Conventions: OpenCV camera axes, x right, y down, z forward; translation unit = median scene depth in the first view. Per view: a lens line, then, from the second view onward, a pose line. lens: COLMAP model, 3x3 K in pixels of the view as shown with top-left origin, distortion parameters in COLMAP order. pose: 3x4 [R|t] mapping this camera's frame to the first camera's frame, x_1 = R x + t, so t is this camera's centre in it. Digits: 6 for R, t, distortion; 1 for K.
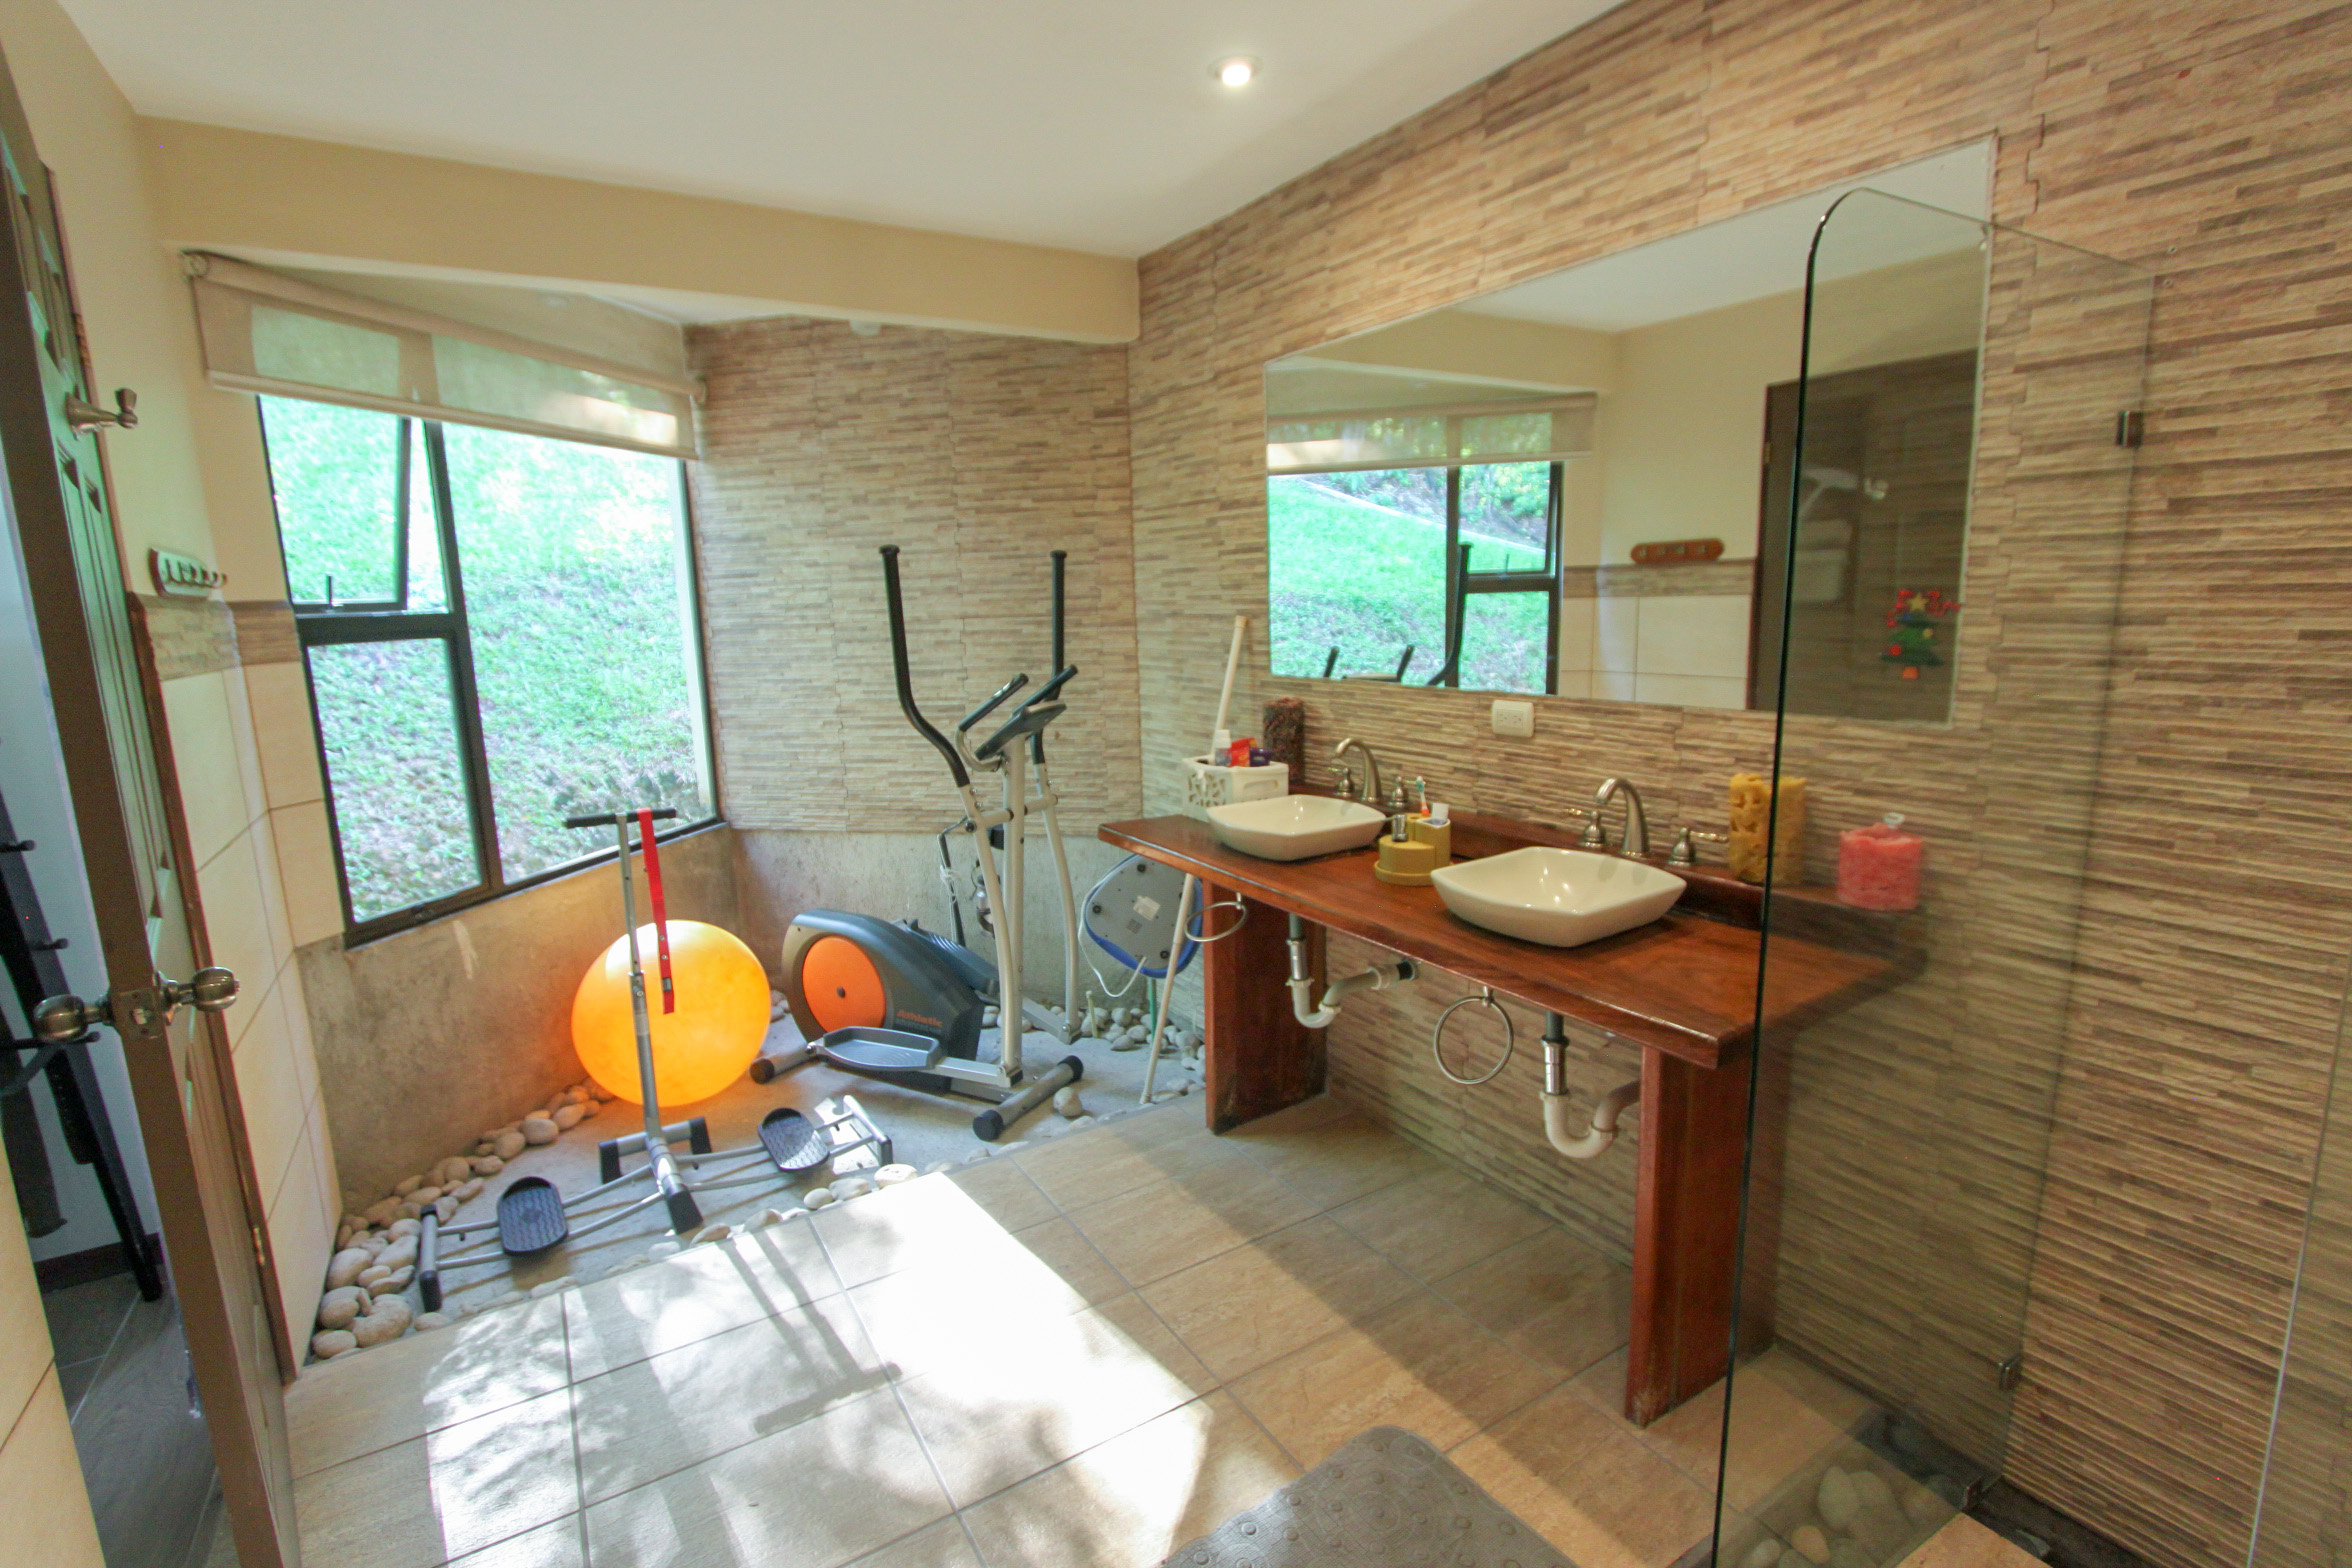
lens RADIAL K [[1109.0, 0, 1184.5], [0, 1109.0, 785.4], [0, 0, 1]] dist [-0.010453, -0.000154]
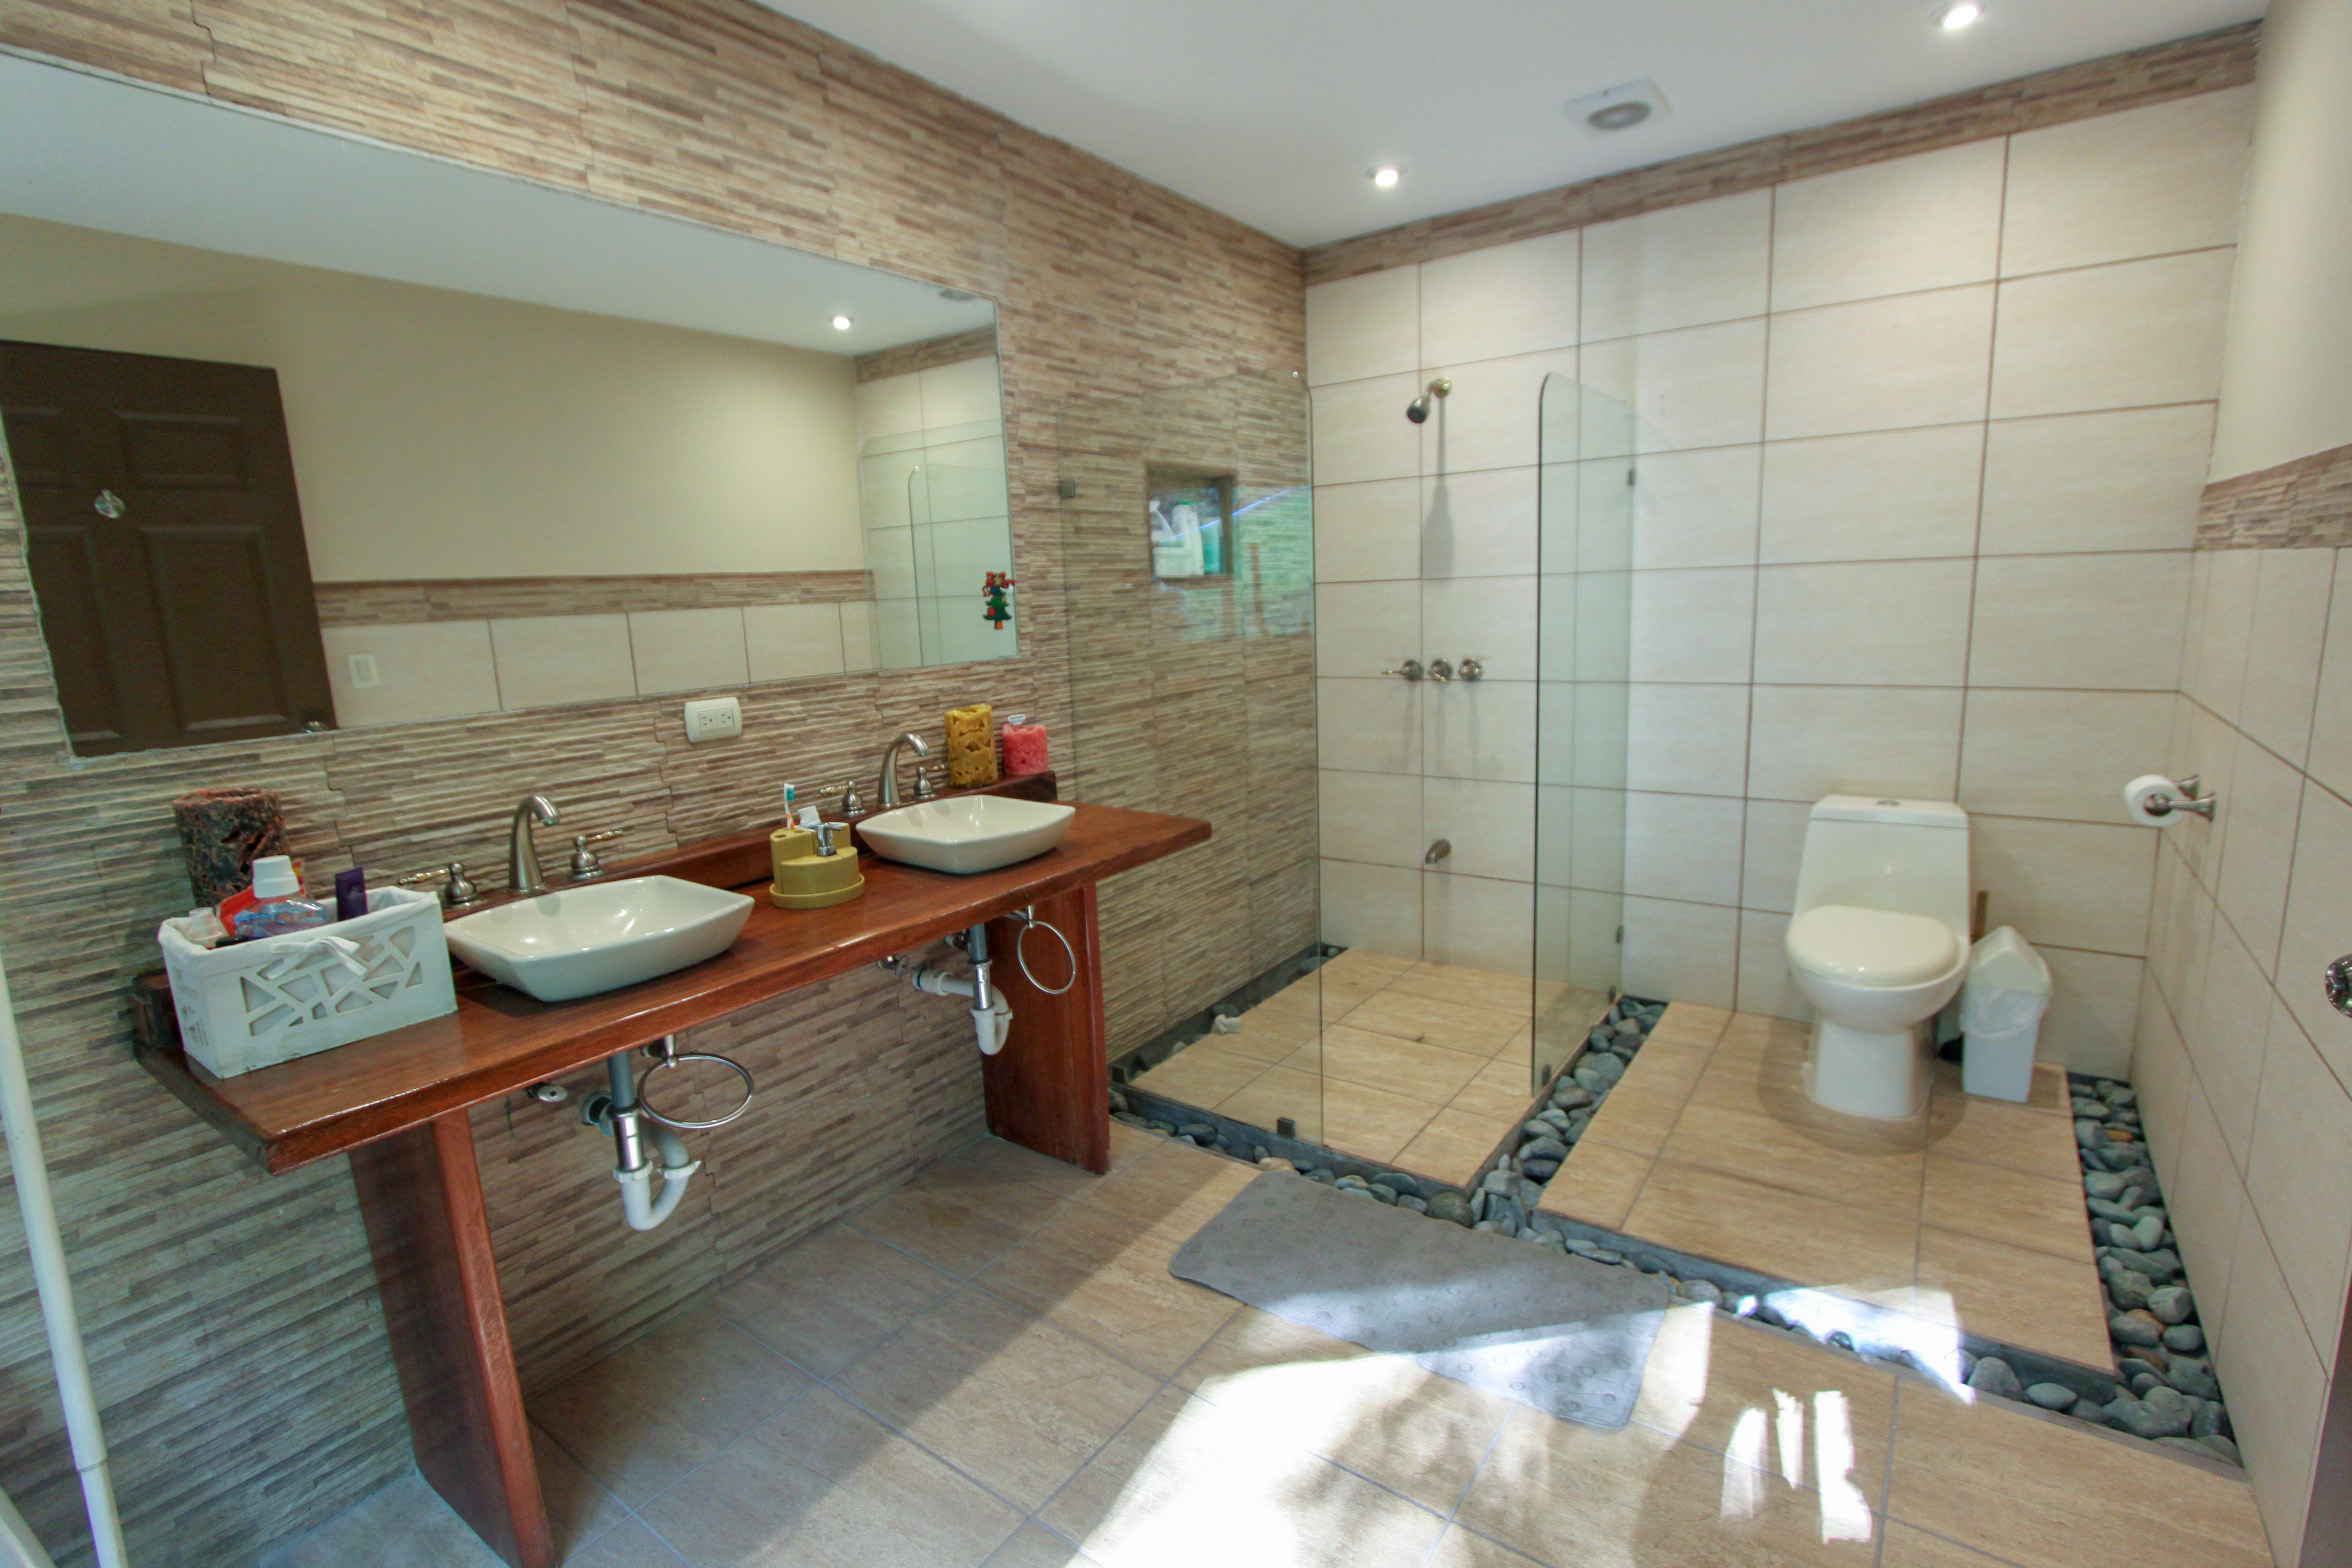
lens RADIAL K [[1109.0, 0, 1186.0], [0, 1109.0, 786.7], [0, 0, 1]] dist [-0.010453, -0.000154]
pose [[-0.389404, -0.116276, 0.913698, -0.792650], [0.211981, 0.954057, 0.211755, -0.140857], [-0.896342, 0.276145, -0.346865, 1.202632]]
